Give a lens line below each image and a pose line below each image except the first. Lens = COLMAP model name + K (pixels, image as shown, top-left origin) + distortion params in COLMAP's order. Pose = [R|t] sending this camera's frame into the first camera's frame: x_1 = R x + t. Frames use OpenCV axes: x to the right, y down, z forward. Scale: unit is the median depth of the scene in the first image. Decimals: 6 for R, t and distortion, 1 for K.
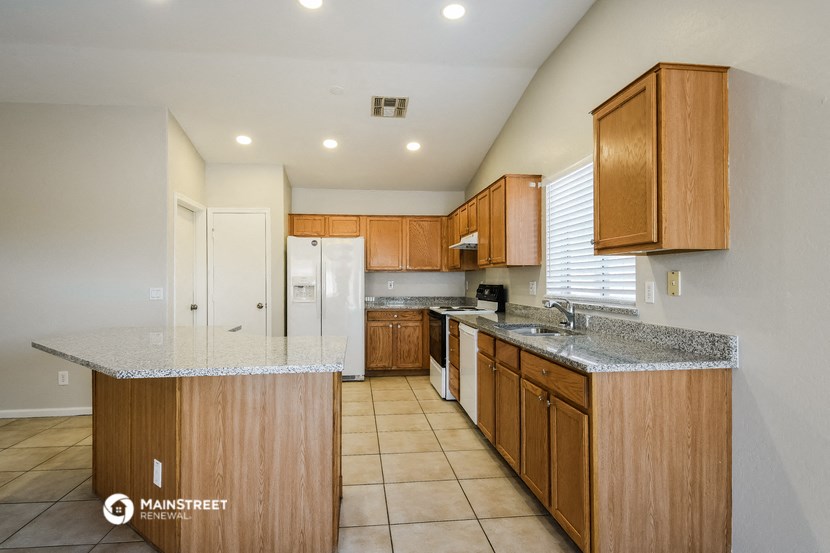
lens RADIAL K [[447.3, 0, 413.6], [0, 447.3, 277.2], [0, 0, 1]] dist [-0.000264, -0.000187]
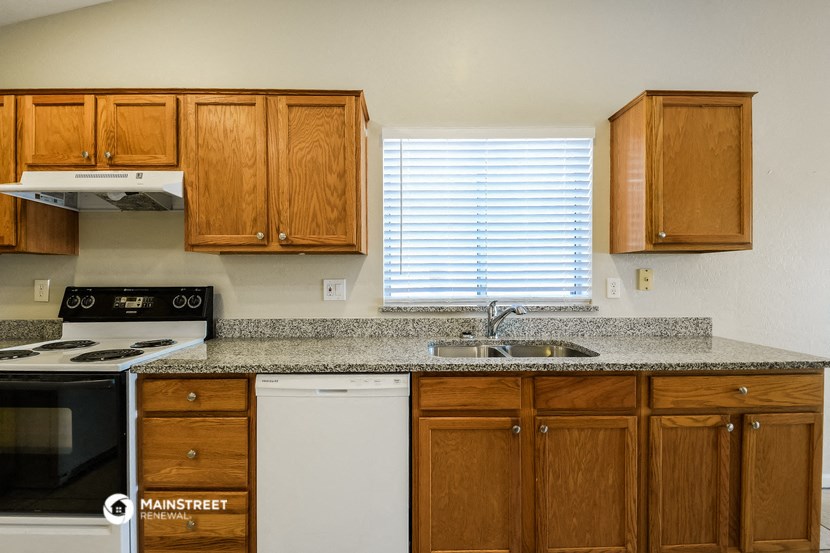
lens RADIAL K [[359.8, 0, 414.6], [0, 359.8, 280.7], [0, 0, 1]] dist [-0.000043, -0.000293]
pose [[0.112475, 0.011738, 0.993585, -0.383586], [-0.004031, 0.999927, -0.011357, 0.027238], [-0.993646, -0.002727, 0.112514, 1.390364]]
